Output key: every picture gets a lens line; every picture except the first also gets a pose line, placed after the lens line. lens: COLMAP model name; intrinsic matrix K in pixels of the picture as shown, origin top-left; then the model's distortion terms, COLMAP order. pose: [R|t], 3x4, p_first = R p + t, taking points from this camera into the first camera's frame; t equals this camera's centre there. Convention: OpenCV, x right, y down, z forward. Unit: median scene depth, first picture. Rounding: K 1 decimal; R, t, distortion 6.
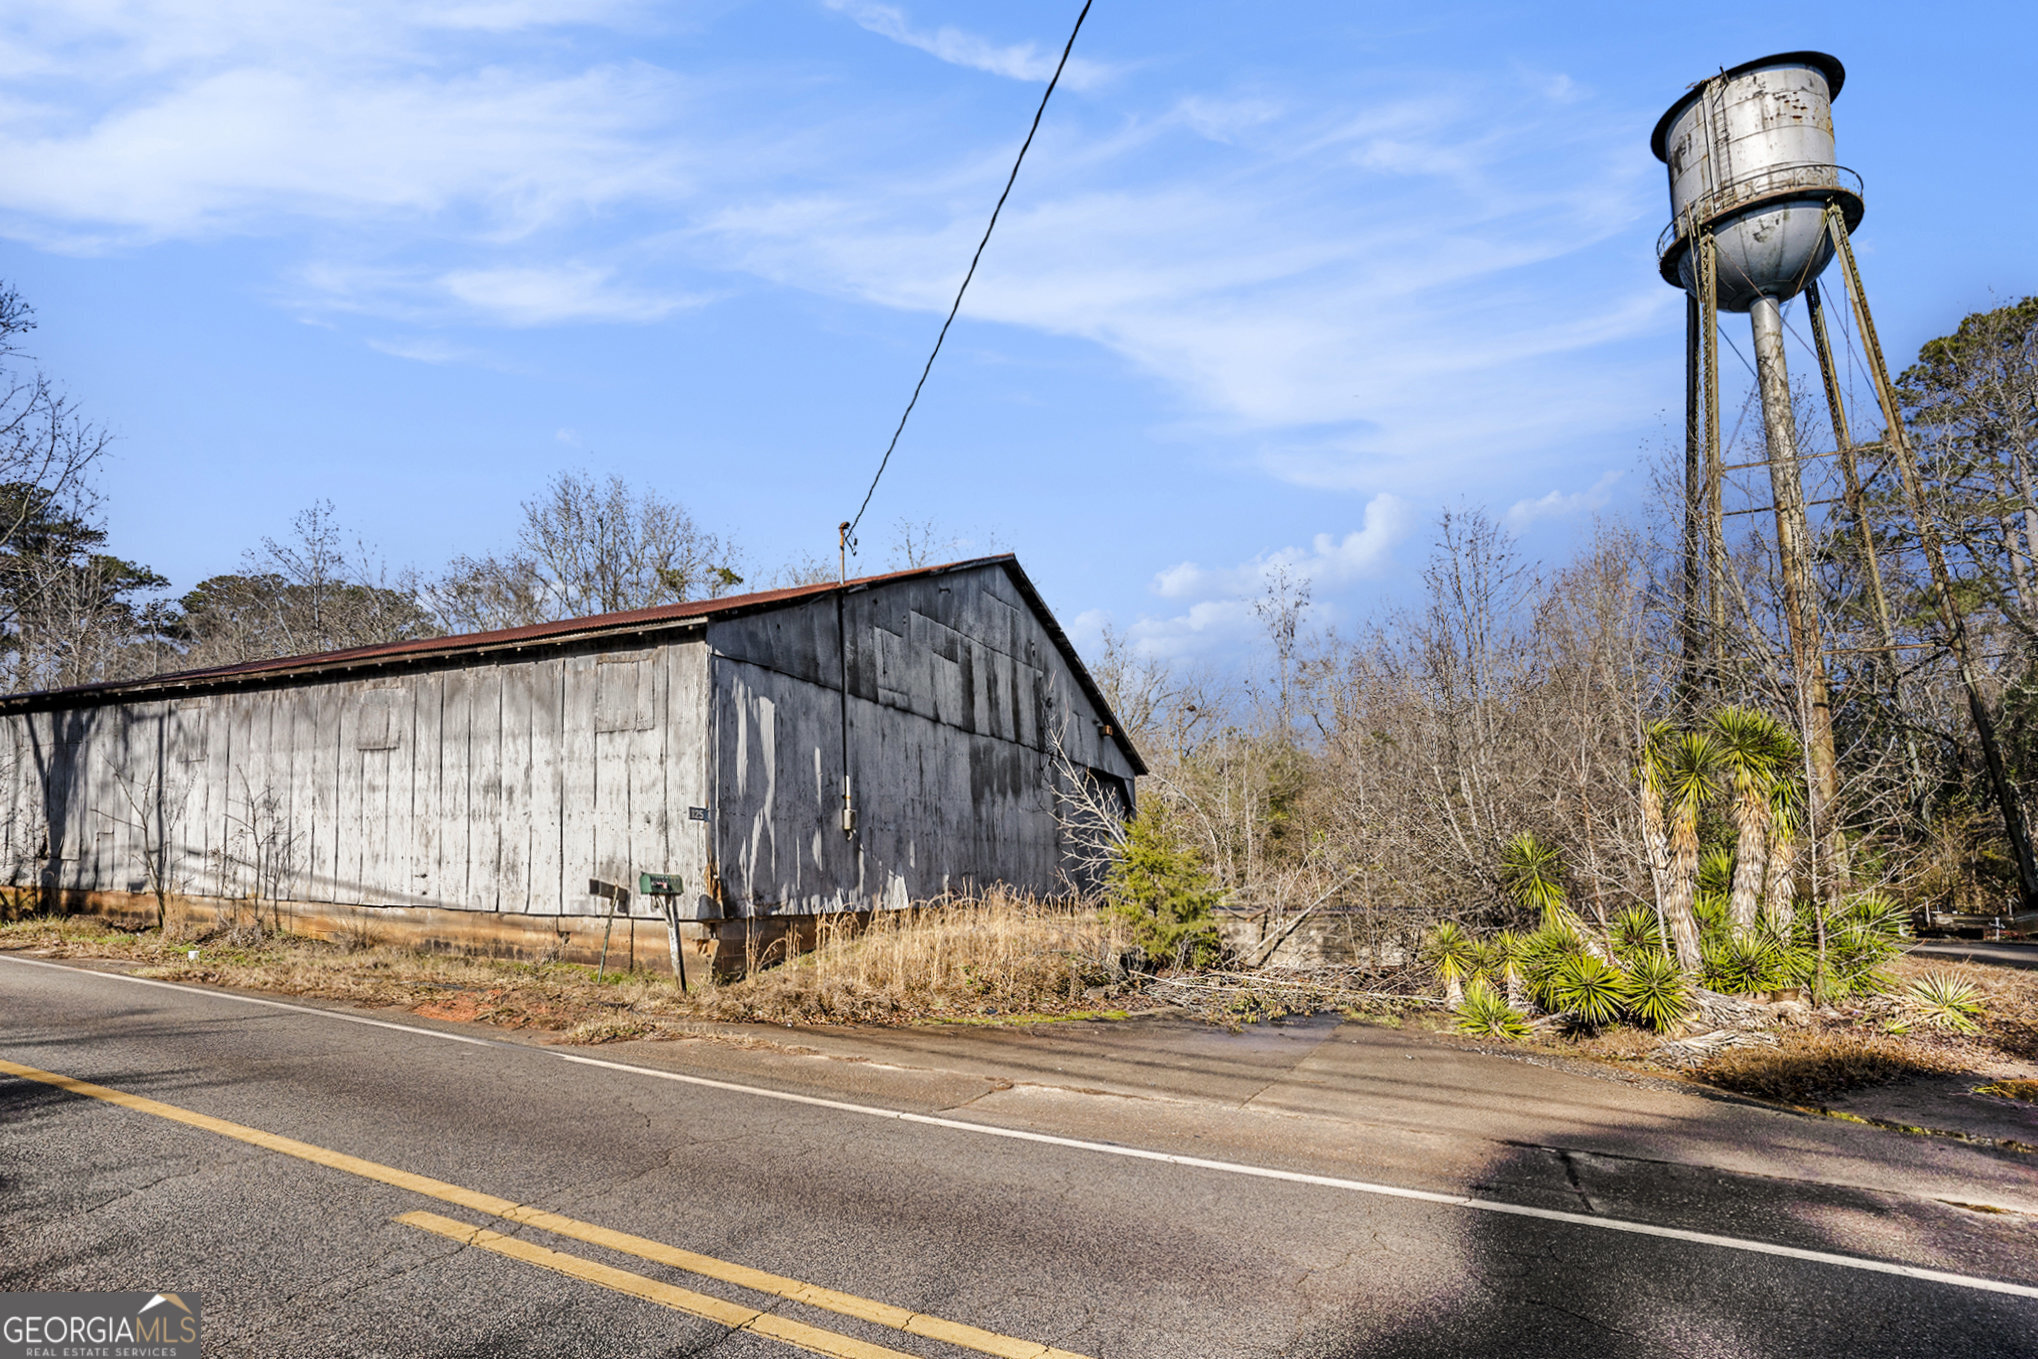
lens RADIAL K [[1038.5, 0, 987.5], [0, 1038.5, 822.9], [0, 0, 1]] dist [-0.024457, 0.021984]
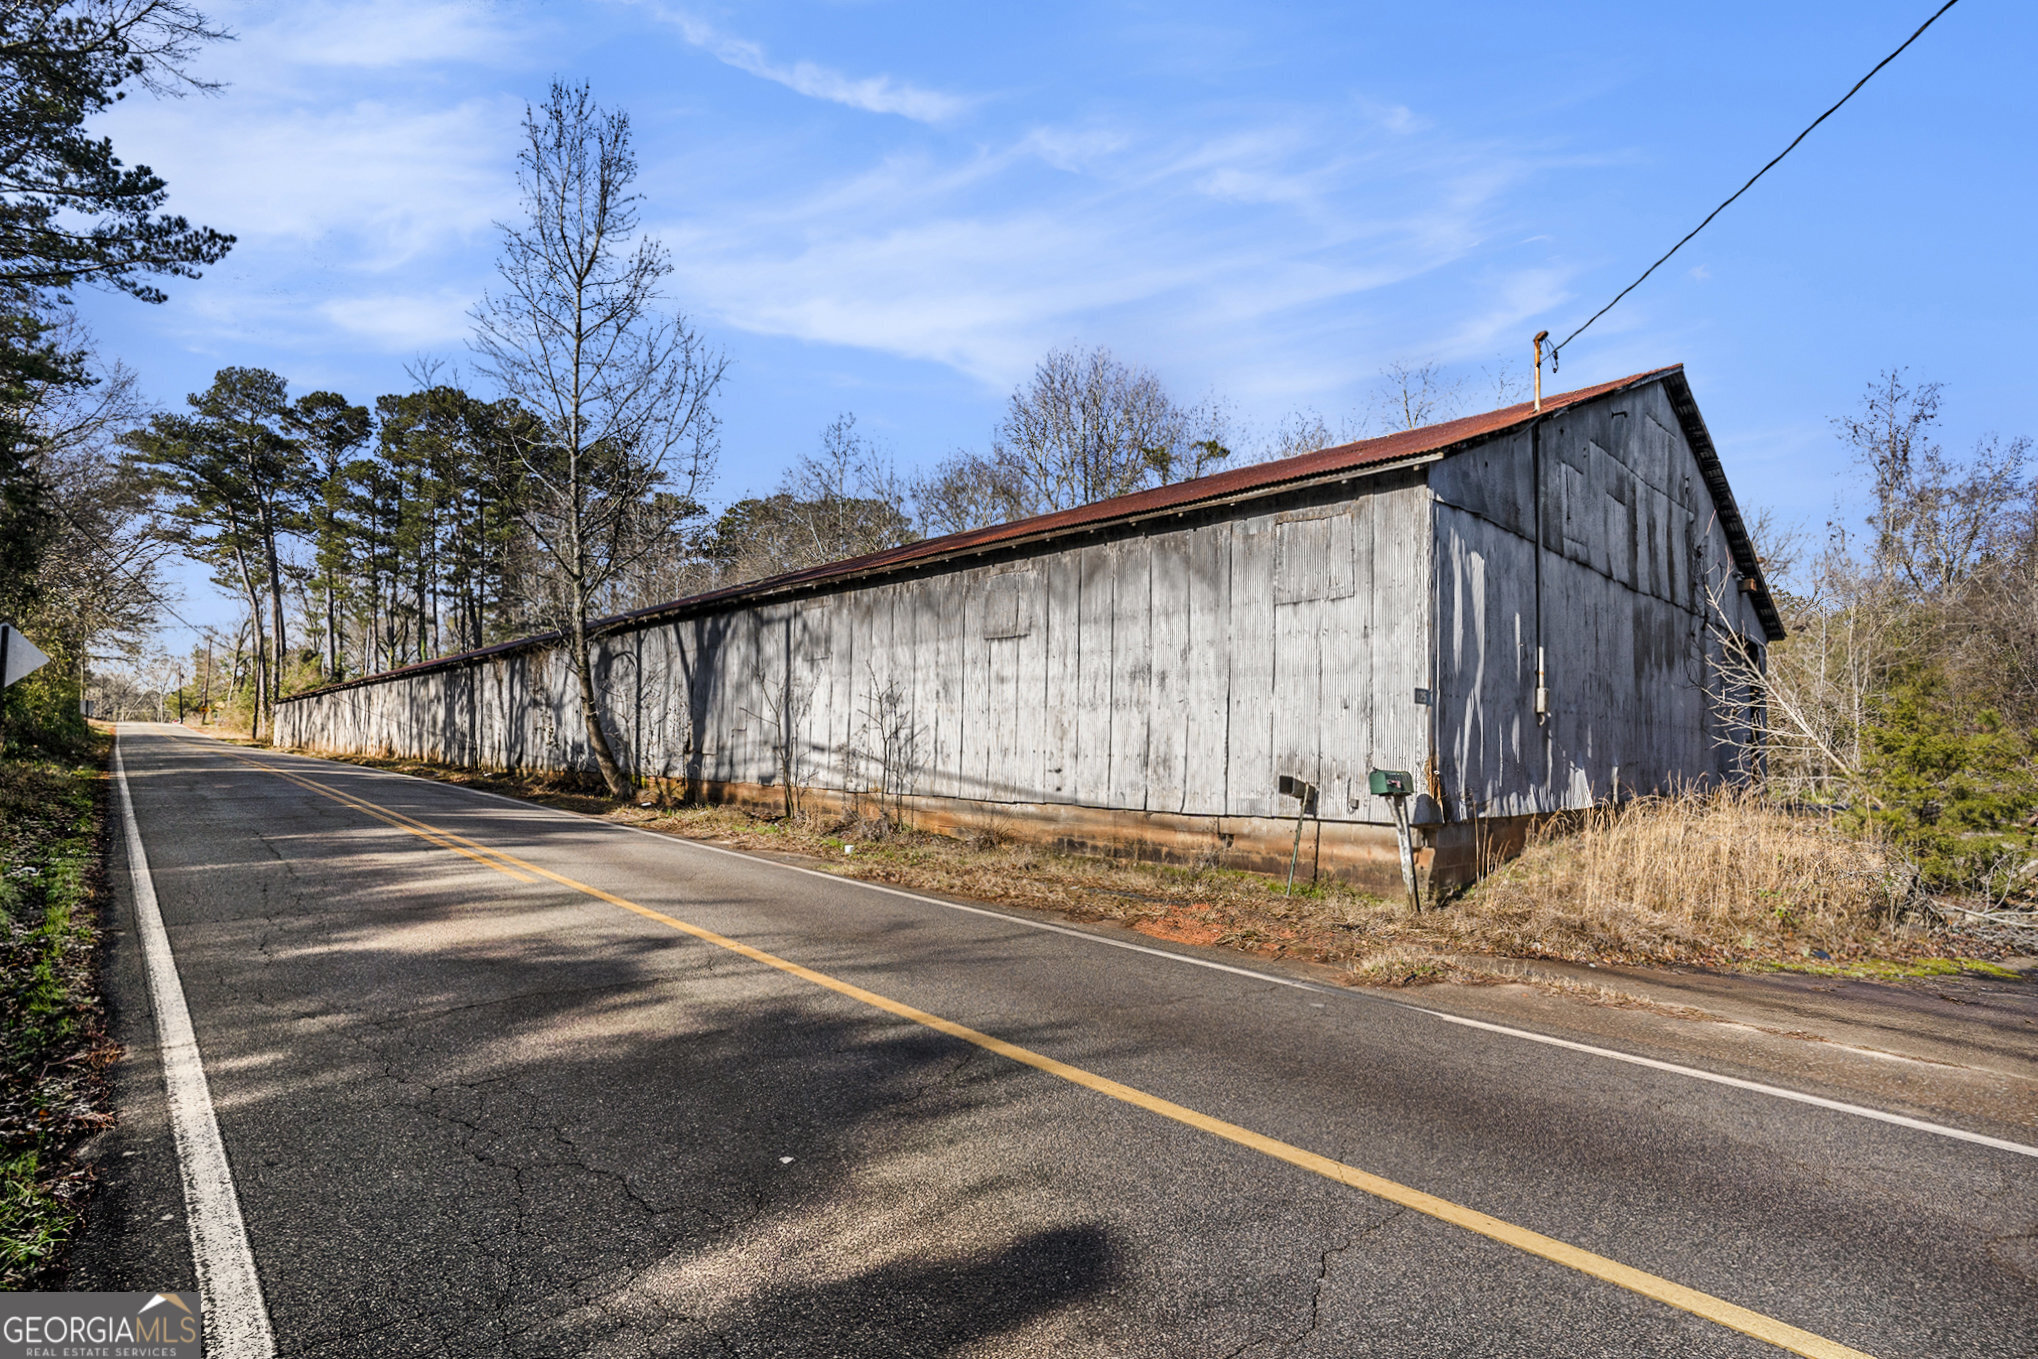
lens RADIAL K [[1038.5, 0, 1034.3], [0, 1038.5, 731.5], [0, 0, 1]] dist [-0.024457, 0.021984]
pose [[0.941981, -0.012682, -0.335428, -0.232620], [0.019898, 0.999638, 0.018086, -0.001611], [0.335077, -0.023711, 0.941892, 0.099761]]
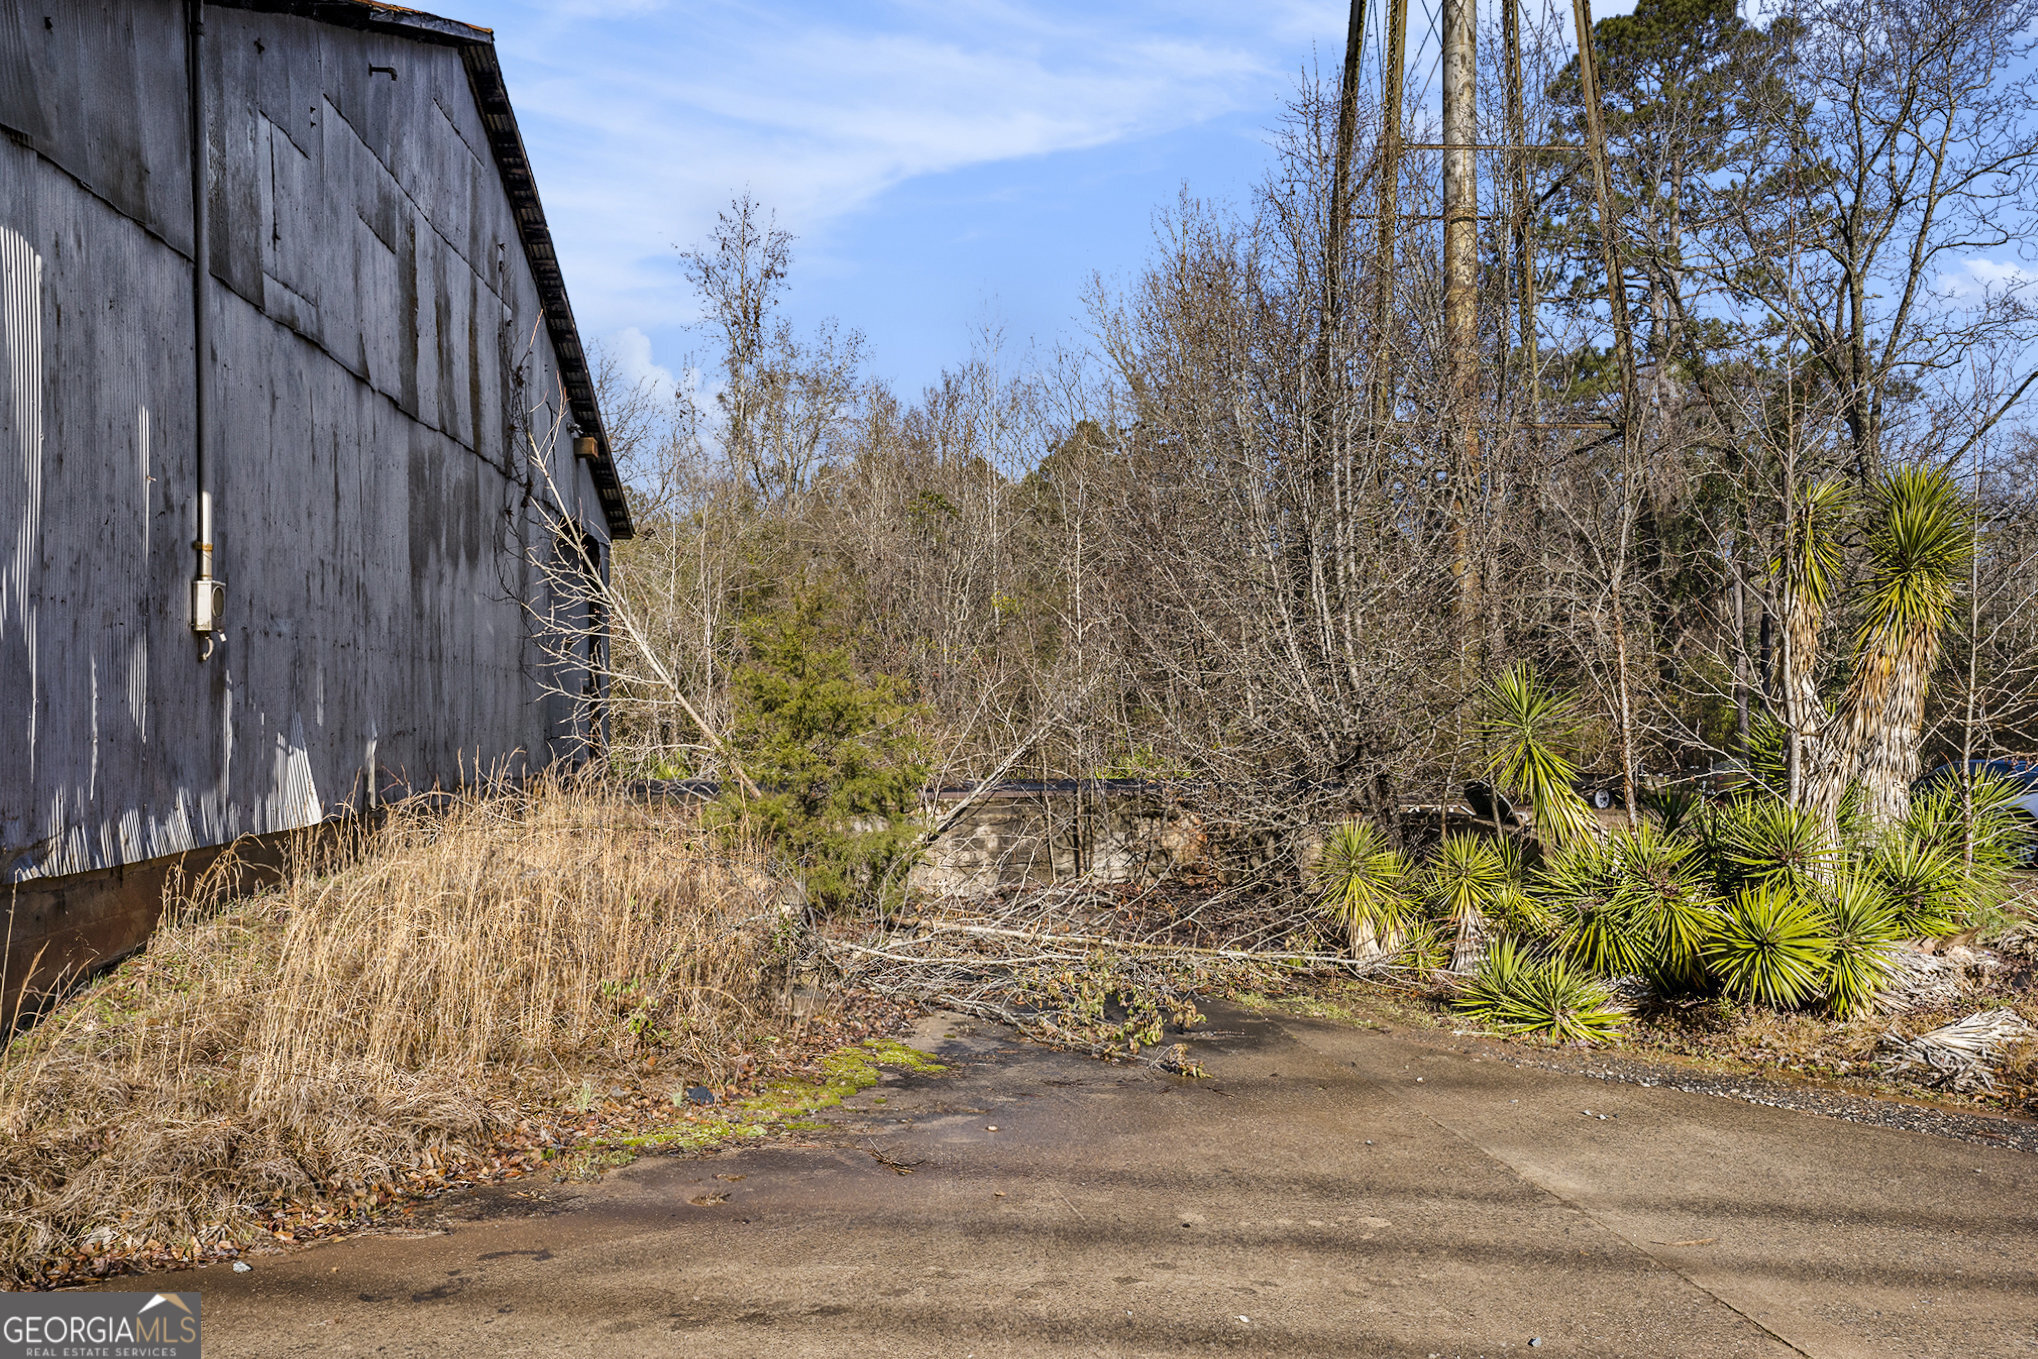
lens RADIAL K [[1590.1, 0, 1005.9], [0, 1590.1, 677.8], [0, 0, 1]] dist [0.012474, 0.014929]
pose [[0.866581, -0.004224, 0.499019, -0.169063], [-0.011222, 0.999546, 0.027948, 0.003122], [-0.498911, -0.029819, 0.866140, 0.339822]]
